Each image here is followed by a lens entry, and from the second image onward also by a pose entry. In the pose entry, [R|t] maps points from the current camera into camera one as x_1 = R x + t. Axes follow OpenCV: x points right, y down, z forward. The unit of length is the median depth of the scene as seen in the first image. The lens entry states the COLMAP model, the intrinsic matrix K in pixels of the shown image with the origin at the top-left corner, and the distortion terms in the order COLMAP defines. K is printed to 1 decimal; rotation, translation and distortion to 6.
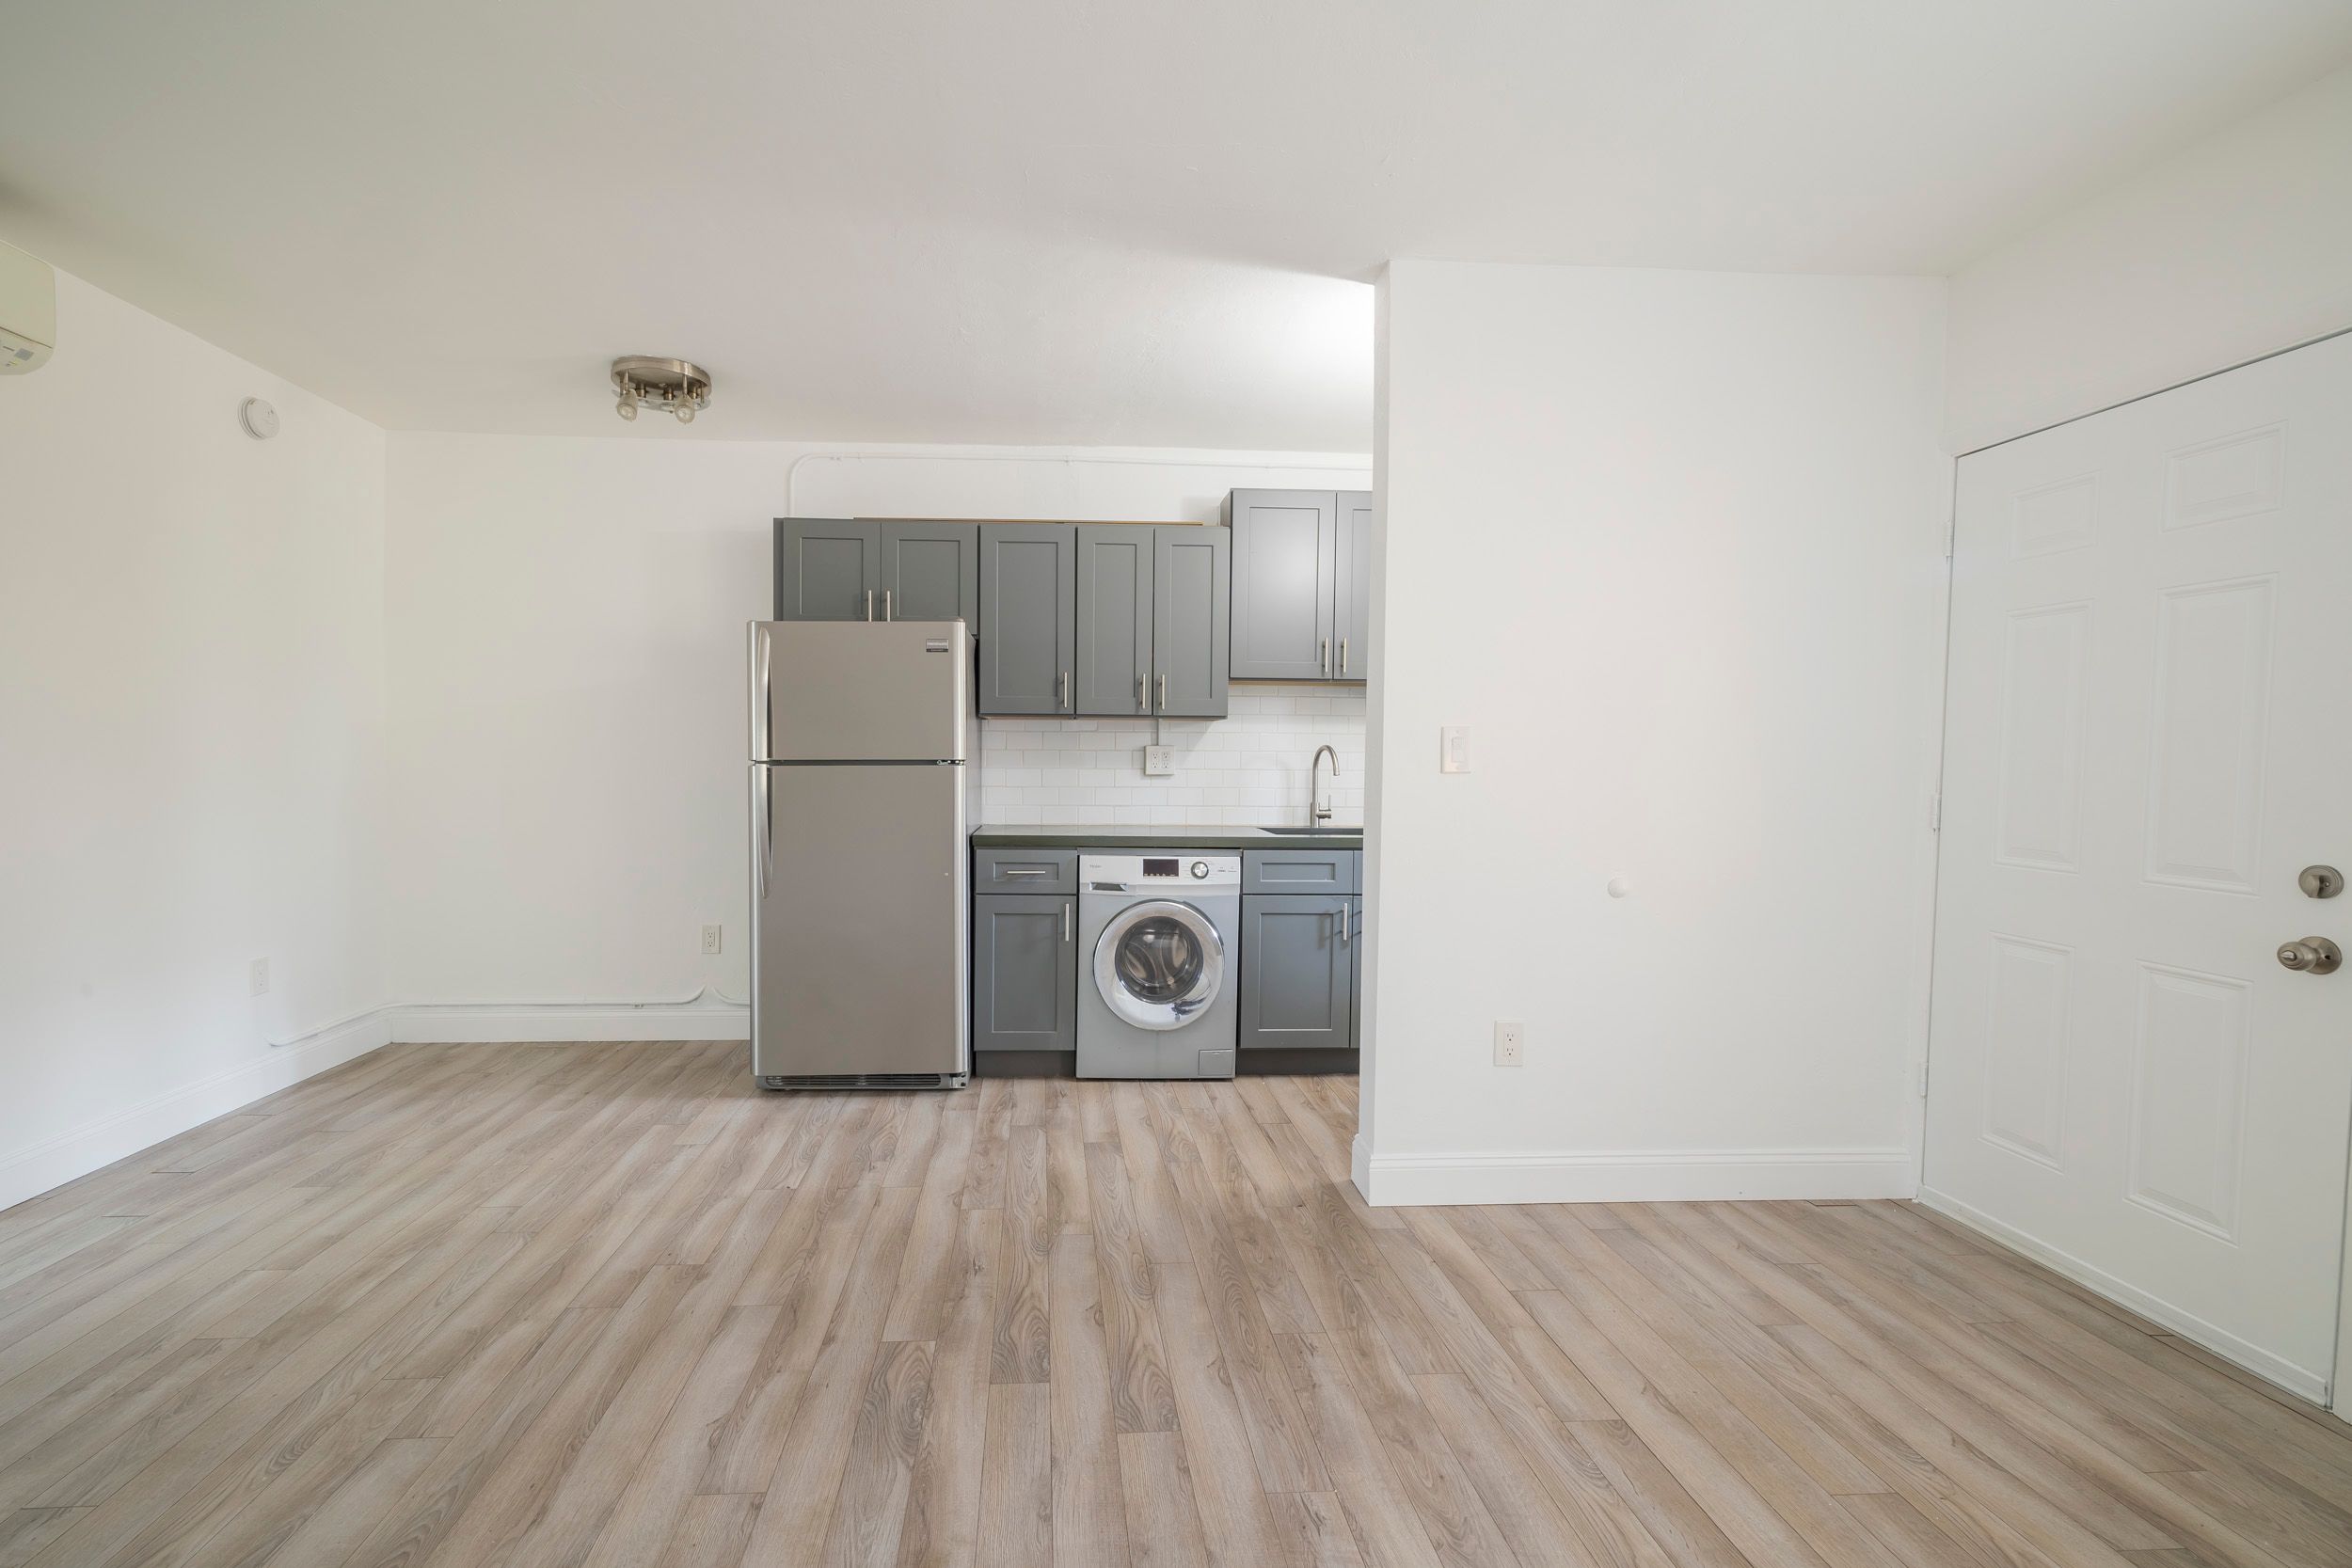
lens RADIAL K [[1022.5, 0, 1101.9], [0, 1022.5, 793.3], [0, 0, 1]] dist [-0.000496, 0.000051]
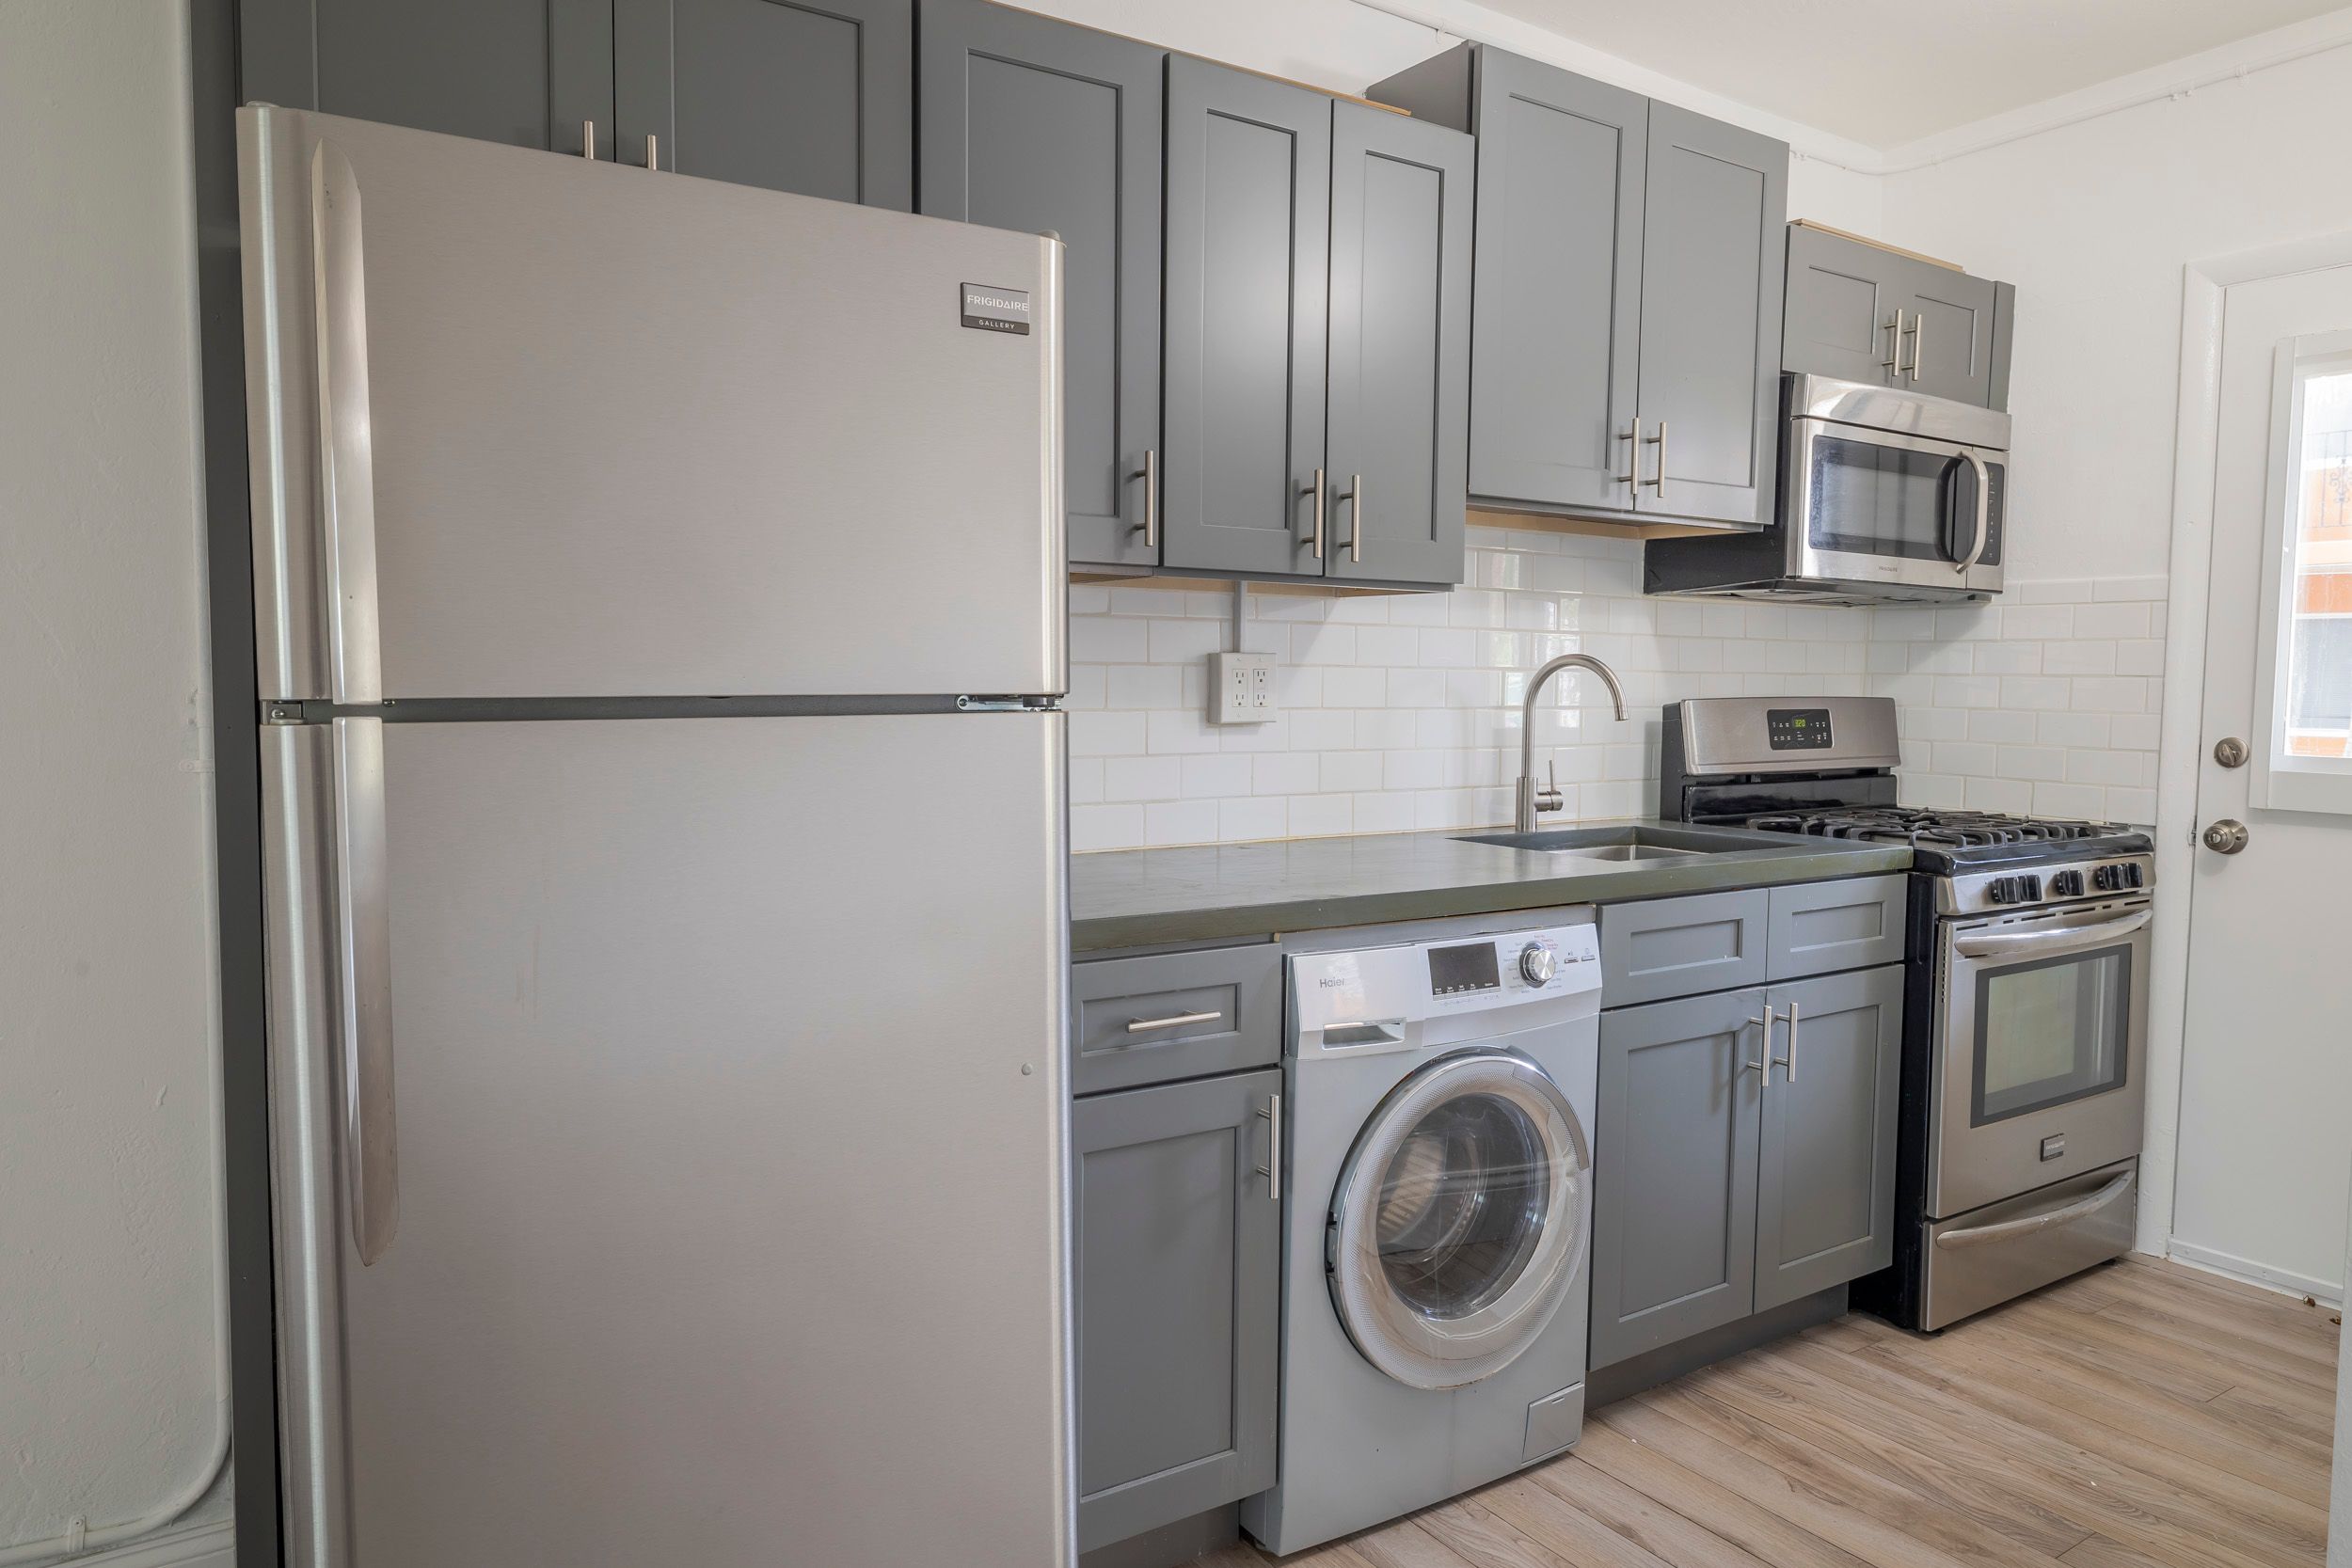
lens RADIAL K [[1510.8, 0, 1168.9], [0, 1510.8, 777.7], [0, 0, 1]] dist [0.000051, -0.000213]
pose [[0.863481, -0.033121, 0.503292, -0.338199], [0.015268, 0.999101, 0.039555, -0.024806], [-0.504150, -0.026471, 0.863211, 0.583766]]
